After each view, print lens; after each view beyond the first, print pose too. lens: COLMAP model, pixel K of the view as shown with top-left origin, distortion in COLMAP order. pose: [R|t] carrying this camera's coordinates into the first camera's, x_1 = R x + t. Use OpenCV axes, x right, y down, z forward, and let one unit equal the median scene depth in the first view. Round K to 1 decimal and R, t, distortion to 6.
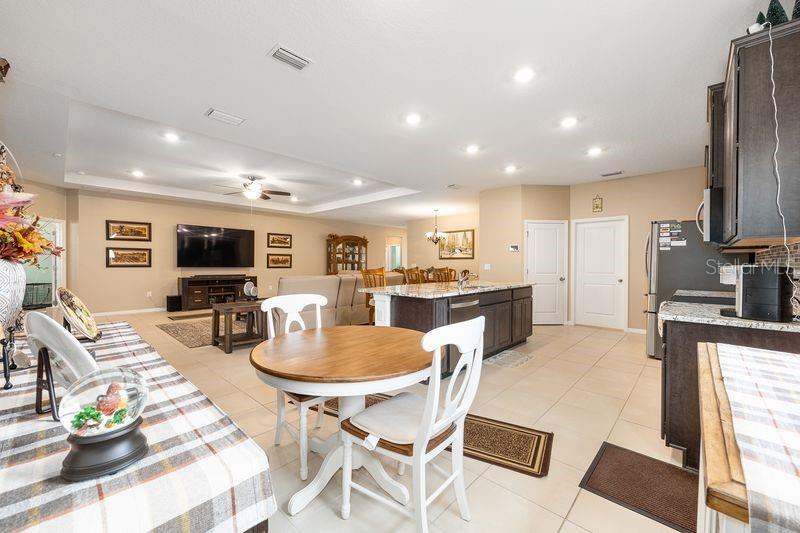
lens RADIAL K [[320.3, 0, 400.8], [0, 320.3, 264.3], [0, 0, 1]] dist [-0.003898, 0.001234]
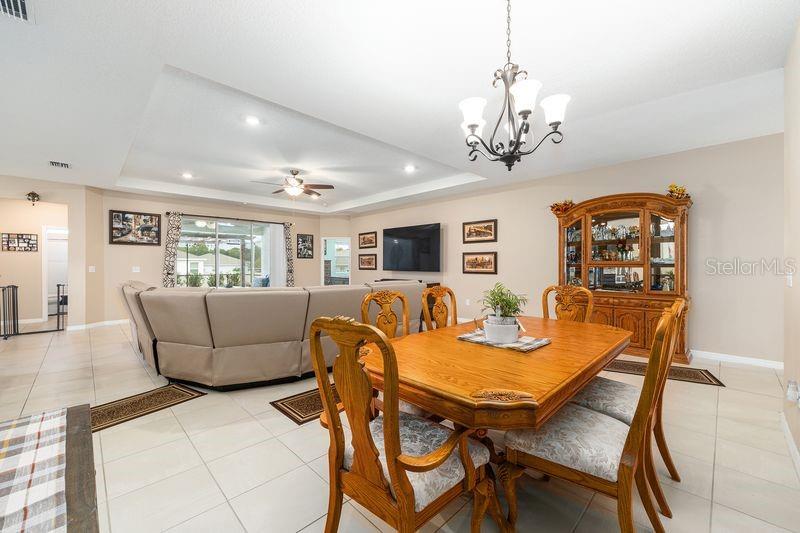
lens RADIAL K [[320.3, 0, 402.7], [0, 320.3, 266.5], [0, 0, 1]] dist [-0.003898, 0.001234]
pose [[-0.034679, 0.000632, -0.999398, 0.313665], [-0.001359, 0.999999, 0.000679, -0.003695], [0.999398, 0.001382, -0.034678, 0.987248]]
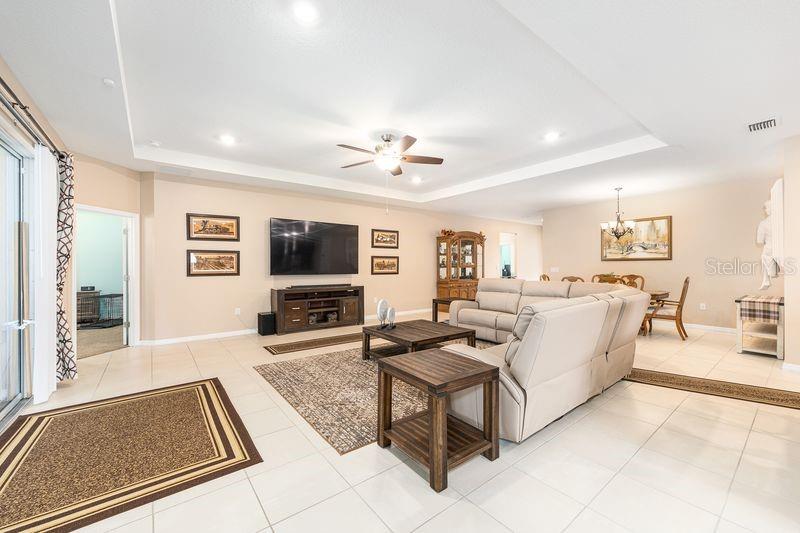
lens RADIAL K [[320.3, 0, 400.4], [0, 320.3, 262.7], [0, 0, 1]] dist [-0.003898, 0.001234]
pose [[0.987514, -0.008569, -0.157298, -0.250835], [0.007052, 0.999923, -0.010198, -0.009191], [0.157373, 0.008961, 0.987499, 0.274289]]
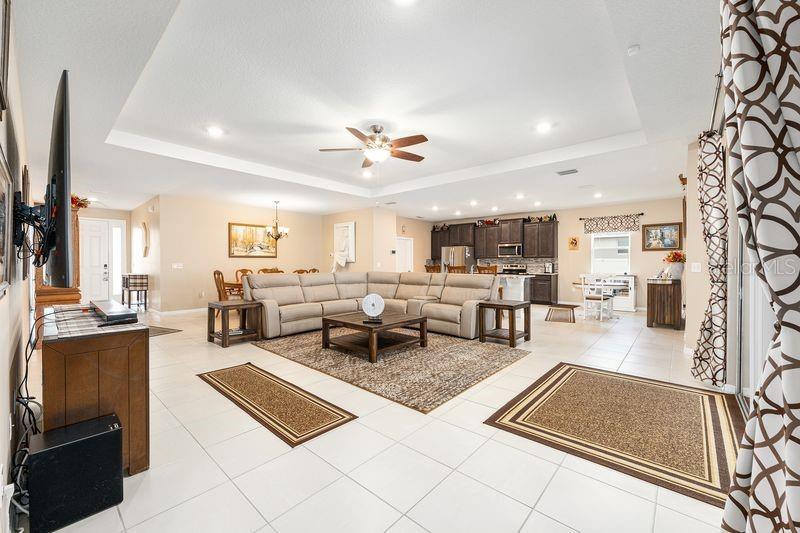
lens RADIAL K [[320.3, 0, 401.3], [0, 320.3, 267.4], [0, 0, 1]] dist [-0.003898, 0.001234]
pose [[-0.025126, -0.018671, 0.999510, -0.812725], [0.001239, 0.999824, 0.018708, -0.005809], [-0.999684, 0.001708, -0.025099, 0.715894]]
